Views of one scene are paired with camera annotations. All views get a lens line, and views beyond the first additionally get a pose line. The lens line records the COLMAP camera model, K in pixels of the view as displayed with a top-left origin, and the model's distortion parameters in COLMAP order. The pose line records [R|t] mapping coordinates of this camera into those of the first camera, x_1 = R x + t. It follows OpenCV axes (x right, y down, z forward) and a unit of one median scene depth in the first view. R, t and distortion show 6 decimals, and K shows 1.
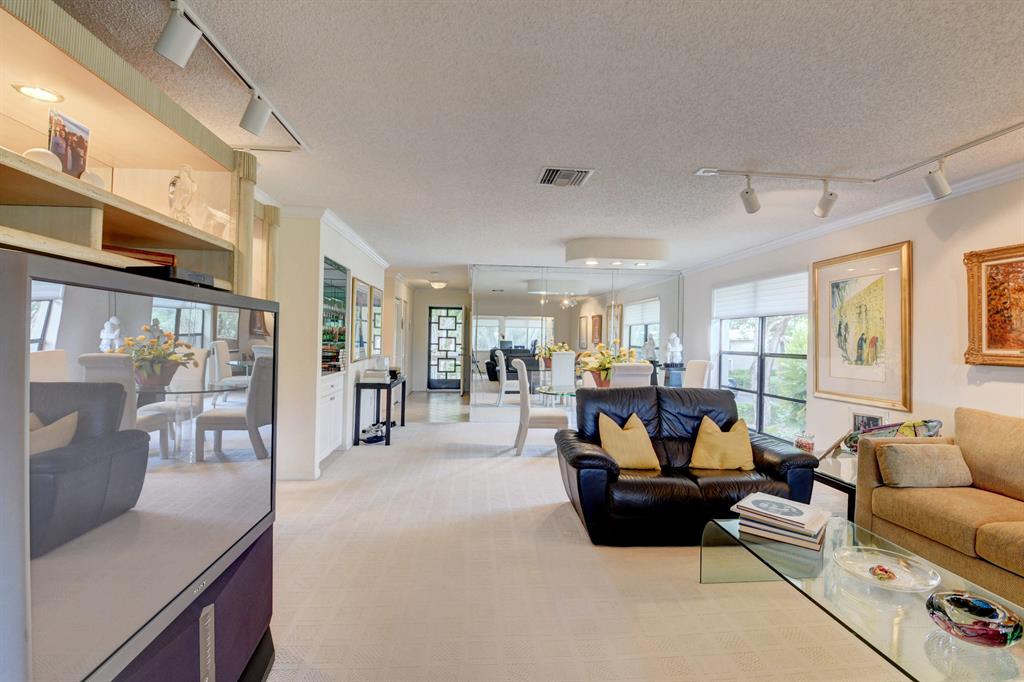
lens RADIAL K [[450.7, 0, 509.3], [0, 450.7, 335.8], [0, 0, 1]] dist [0.008508, -0.022591]
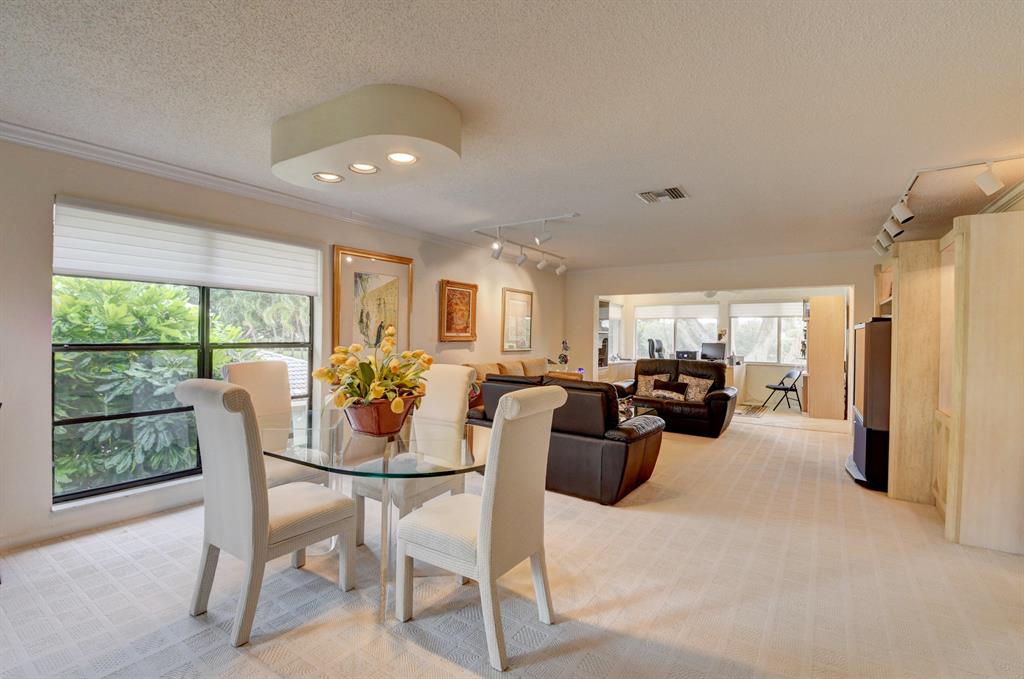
lens RADIAL K [[455.8, 0, 509.5], [0, 455.8, 335.6], [0, 0, 1]] dist [0.017482, -0.032007]
pose [[-0.779061, -0.029150, 0.626270, -0.291879], [-0.030564, 0.999497, 0.008502, 0.013258], [-0.626203, -0.012517, -0.779560, 1.965874]]
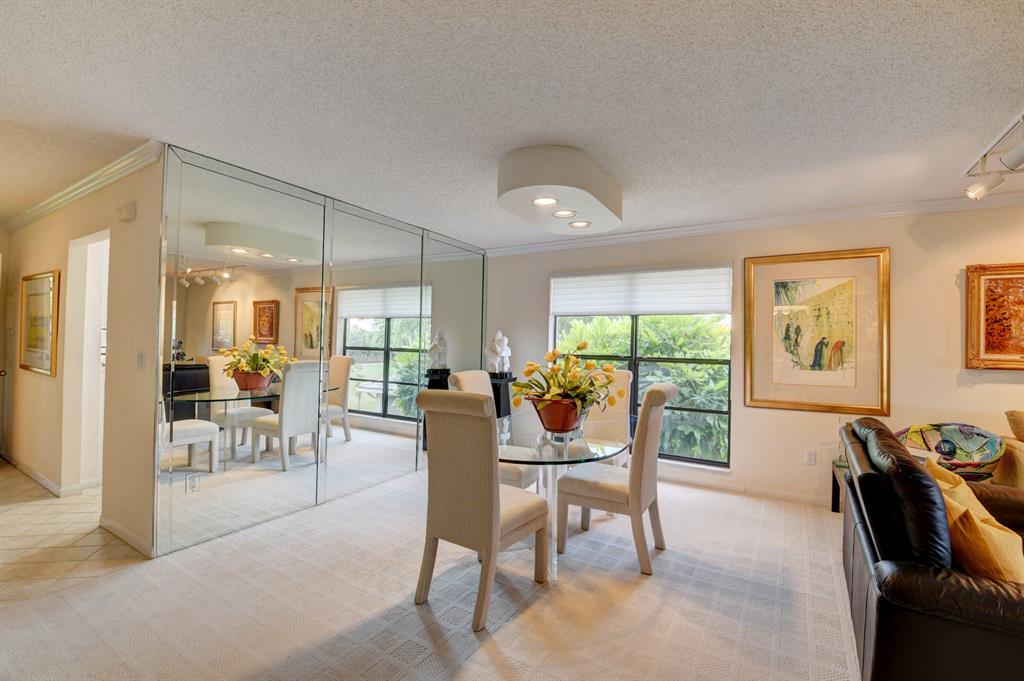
lens RADIAL K [[450.7, 0, 509.3], [0, 450.7, 335.3], [0, 0, 1]] dist [0.008508, -0.022591]
pose [[0.592383, 0.011056, 0.805581, -0.427691], [-0.016301, 0.999866, -0.001736, 0.003045], [-0.805492, -0.012104, 0.592483, 1.091736]]
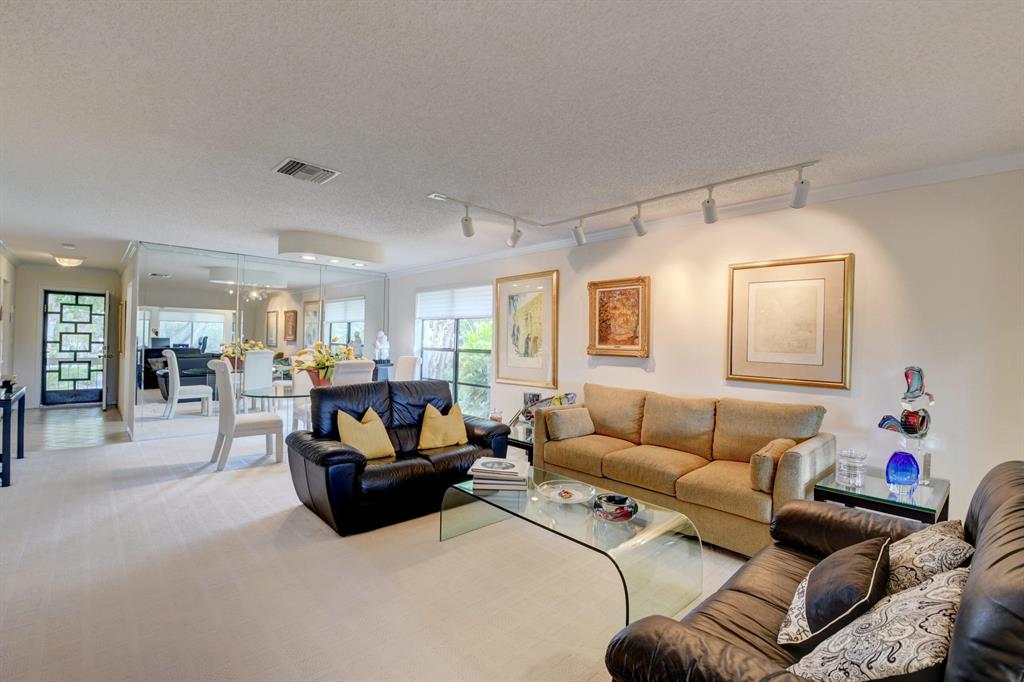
lens RADIAL K [[450.7, 0, 509.3], [0, 450.7, 335.8], [0, 0, 1]] dist [0.008508, -0.022591]
pose [[0.778355, 0.005632, 0.627799, -0.135139], [-0.009641, 0.999949, 0.002982, -0.003469], [-0.627751, -0.008373, 0.778369, -0.035031]]
